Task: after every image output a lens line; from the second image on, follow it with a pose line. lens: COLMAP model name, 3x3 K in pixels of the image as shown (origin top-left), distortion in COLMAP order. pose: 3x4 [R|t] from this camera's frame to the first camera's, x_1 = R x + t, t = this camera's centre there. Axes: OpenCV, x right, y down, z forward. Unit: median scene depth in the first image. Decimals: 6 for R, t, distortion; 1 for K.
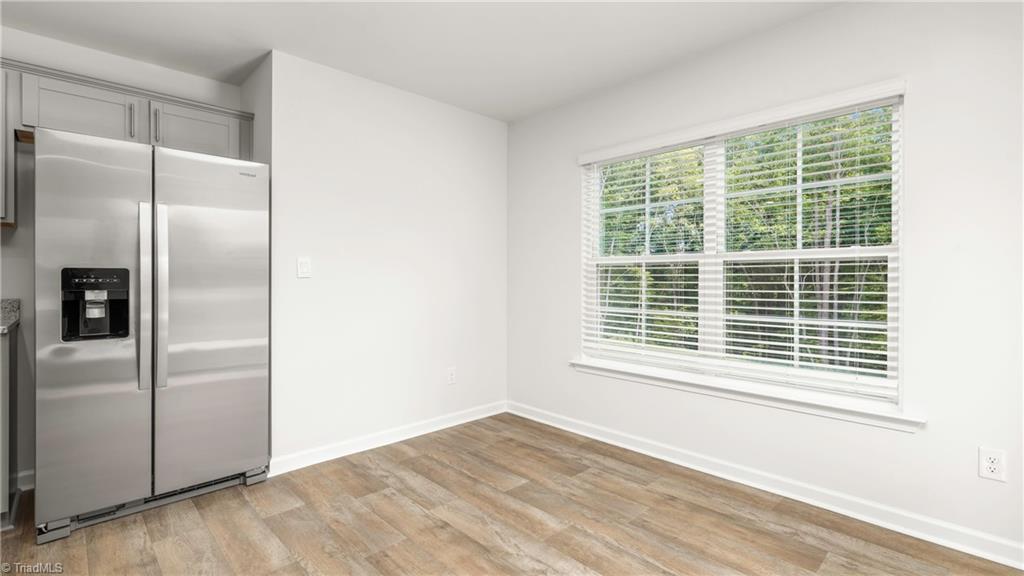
lens RADIAL K [[460.6, 0, 512.0], [0, 460.6, 288.0], [0, 0, 1]] dist [-0.002943, -0.000475]
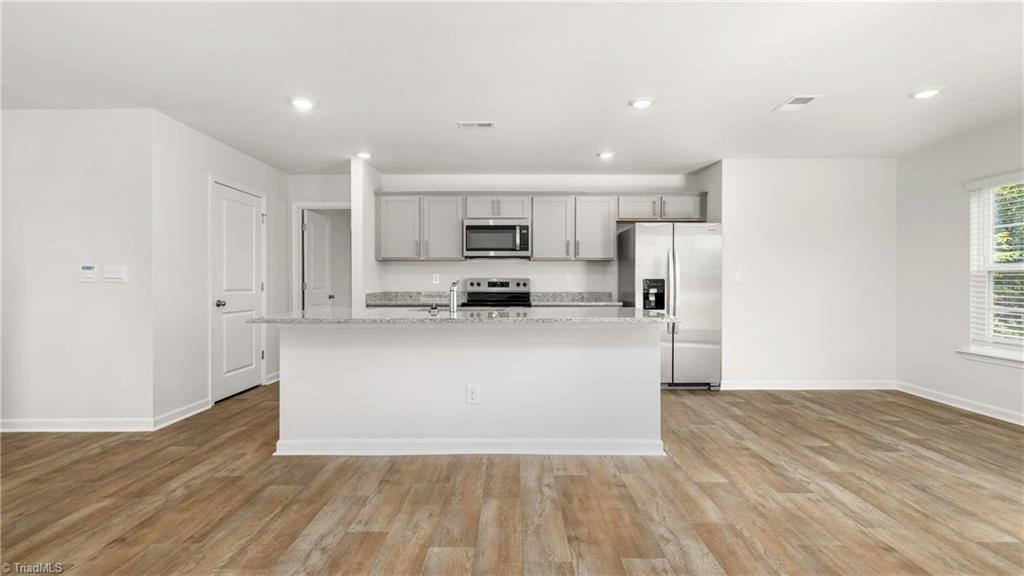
lens RADIAL K [[462.7, 0, 514.3], [0, 462.7, 279.5], [0, 0, 1]] dist [0.000900, -0.000321]
pose [[0.721849, -0.003377, -0.692042, 0.165118], [-0.009406, 0.999848, -0.014691, 0.000152], [0.691986, 0.017114, 0.721708, -0.927975]]
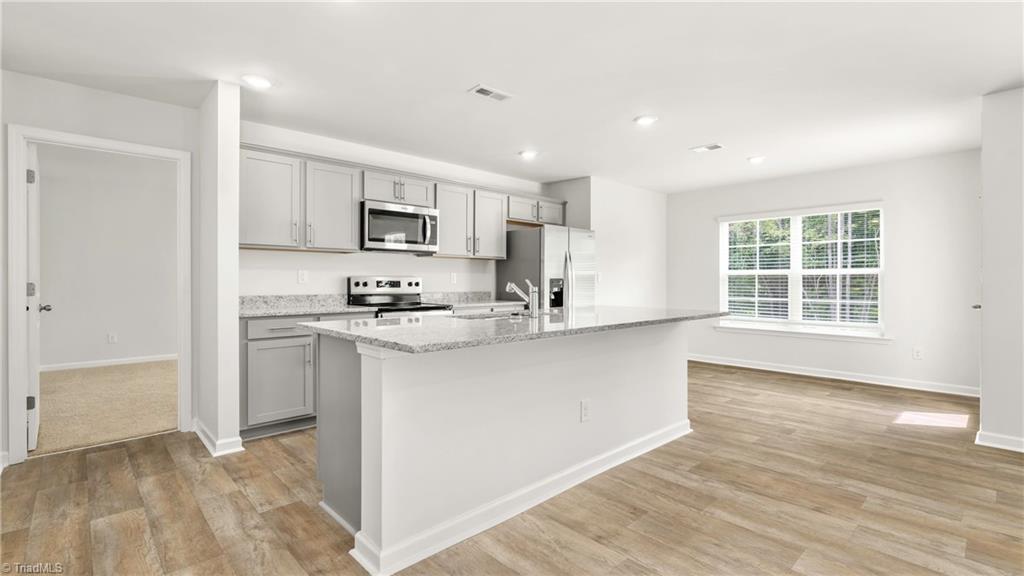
lens RADIAL K [[460.6, 0, 512.0], [0, 460.6, 288.0], [0, 0, 1]] dist [-0.002943, -0.000475]
pose [[0.999893, -0.000345, -0.014613, -0.861492], [0.000348, 1.000000, 0.000175, 0.005536], [0.014613, -0.000180, 0.999893, -1.162545]]
